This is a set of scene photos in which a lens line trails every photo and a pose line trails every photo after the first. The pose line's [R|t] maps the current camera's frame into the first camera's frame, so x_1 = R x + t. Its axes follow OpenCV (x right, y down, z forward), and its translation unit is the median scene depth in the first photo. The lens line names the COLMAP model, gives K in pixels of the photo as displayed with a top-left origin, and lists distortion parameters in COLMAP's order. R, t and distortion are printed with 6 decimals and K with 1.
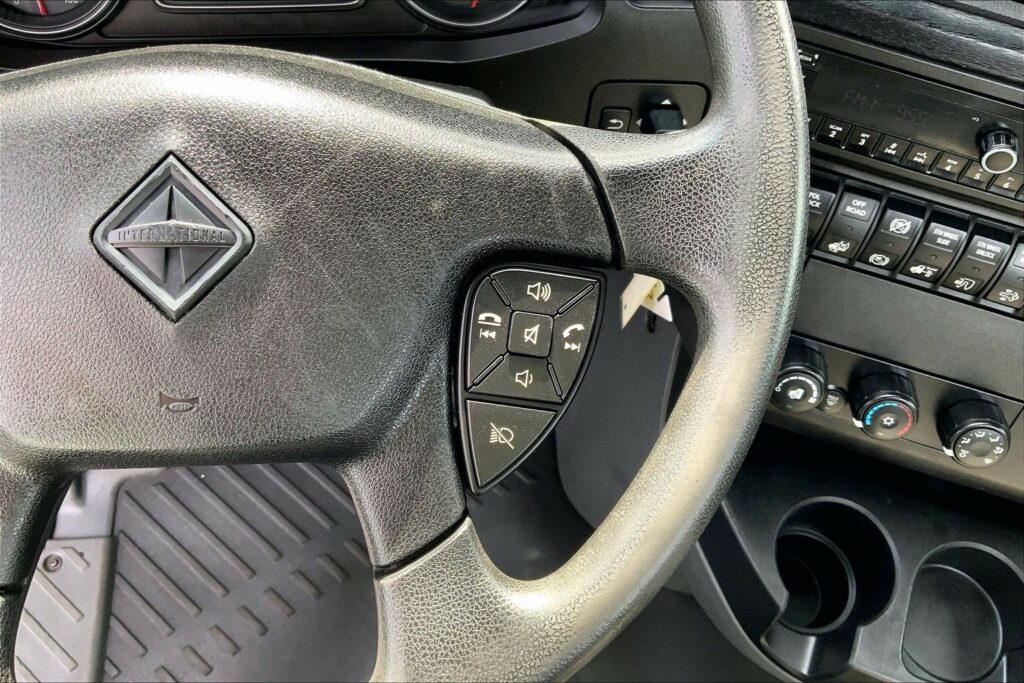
lens RADIAL K [[840.0, 0, 512.0], [0, 840.0, 341.5], [0, 0, 1]] dist [0.111933, -0.221280]
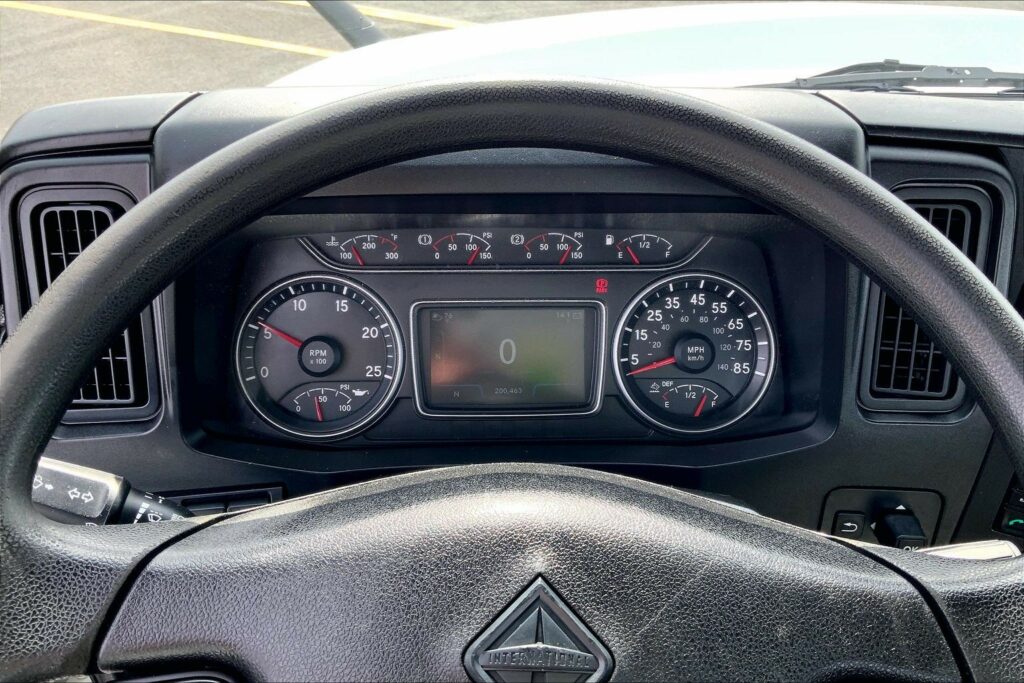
lens RADIAL K [[839.6, 0, 512.0], [0, 839.6, 341.5], [0, 0, 1]] dist [0.062379, -0.114787]
pose [[0.994236, -0.001726, -0.107197, -0.253466], [-0.042705, 0.910751, -0.410741, -0.042554], [0.098339, 0.412952, 0.905428, -0.057228]]
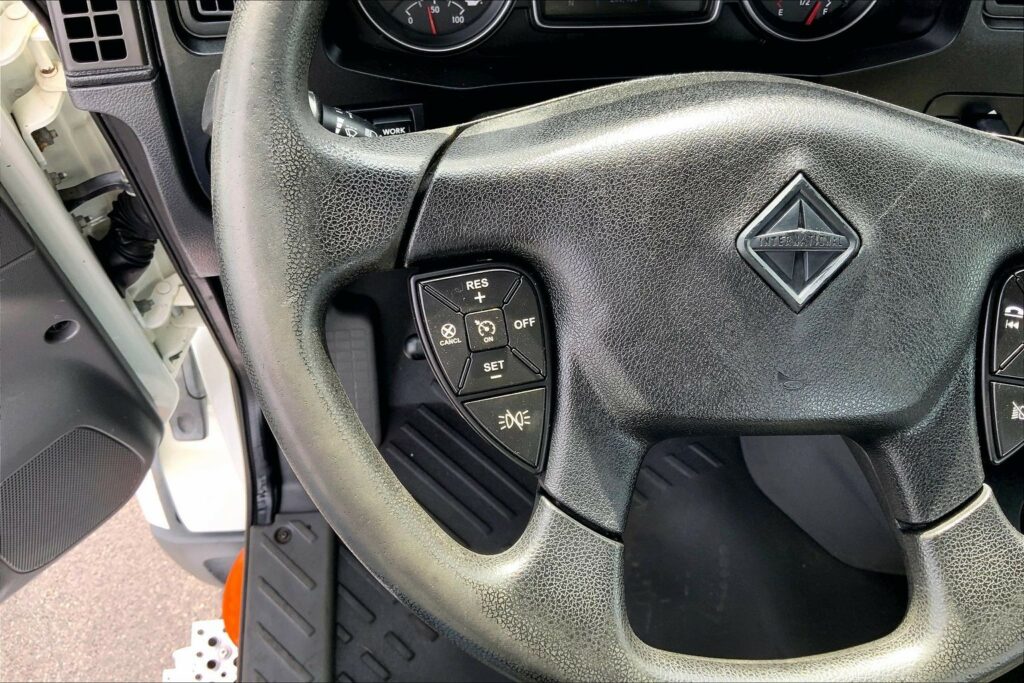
lens RADIAL K [[840.0, 0, 512.0], [0, 840.0, 341.5], [0, 0, 1]] dist [0.111933, -0.221280]
pose [[0.999721, 0.005638, -0.022955, -0.610556], [-0.005340, 0.999901, 0.013036, 0.002235], [0.023026, -0.012910, 0.999652, -0.160166]]
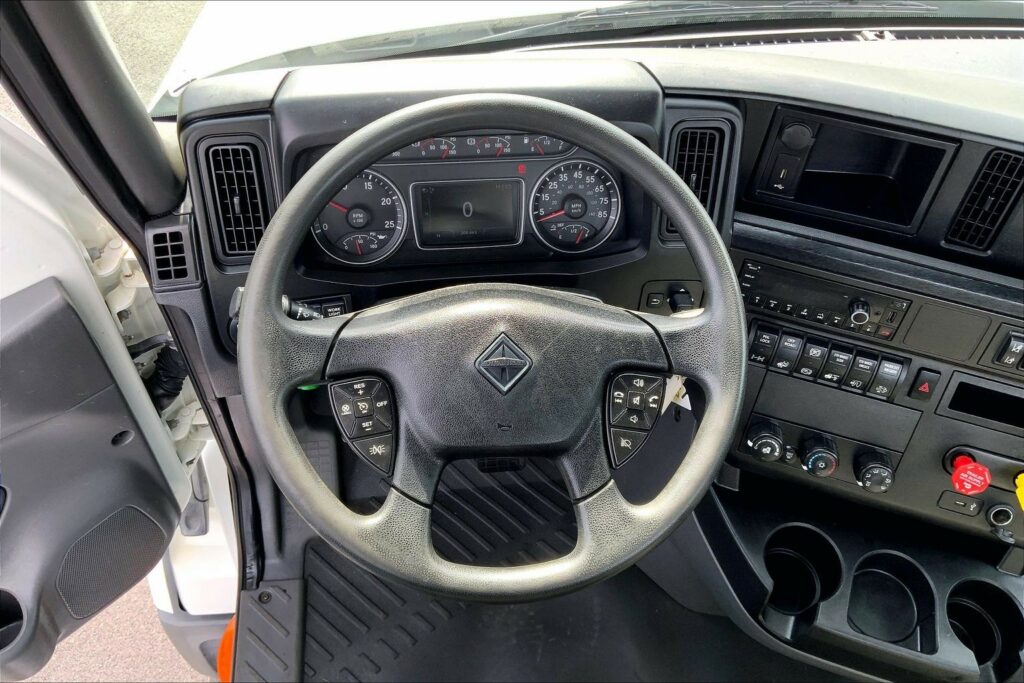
lens RADIAL K [[840.0, 0, 512.0], [0, 840.0, 341.5], [0, 0, 1]] dist [0.111933, -0.221280]
pose [[0.999725, -0.021332, -0.009725, -0.273136], [0.019602, 0.988124, -0.152402, 0.165361], [0.012861, 0.152169, 0.988271, -1.265730]]
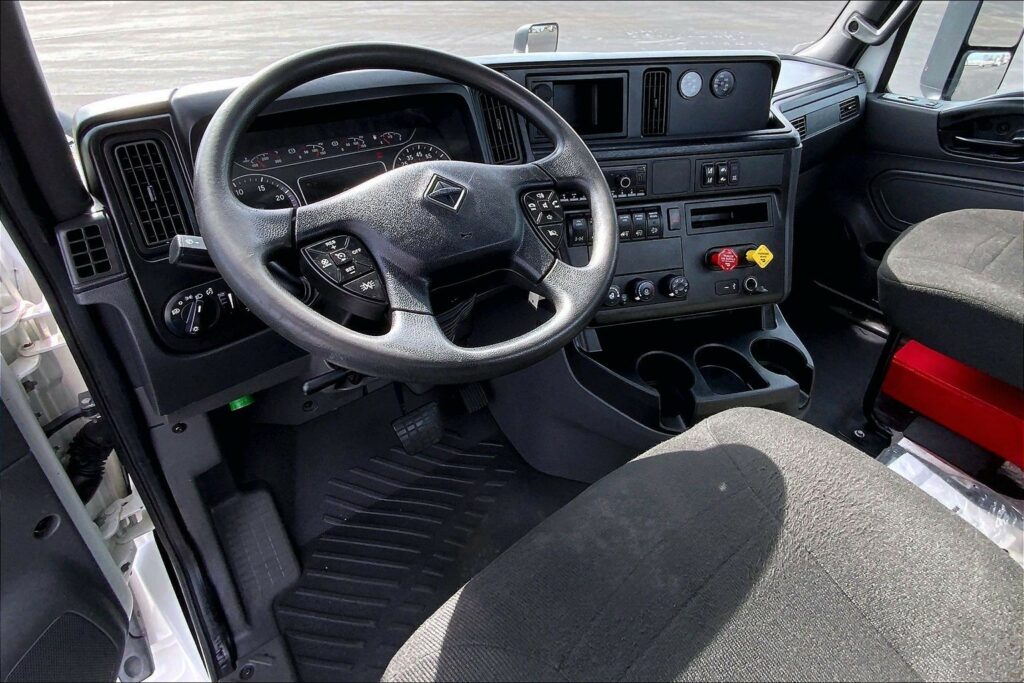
lens RADIAL K [[550.3, 0, 541.2], [0, 550.3, 250.7], [0, 0, 1]] dist [0.018073, -0.018033]
pose [[0.845281, -0.306765, 0.437487, -0.852685], [0.487513, 0.777909, -0.396470, 0.843838], [-0.218703, 0.548409, 0.807104, -0.526796]]
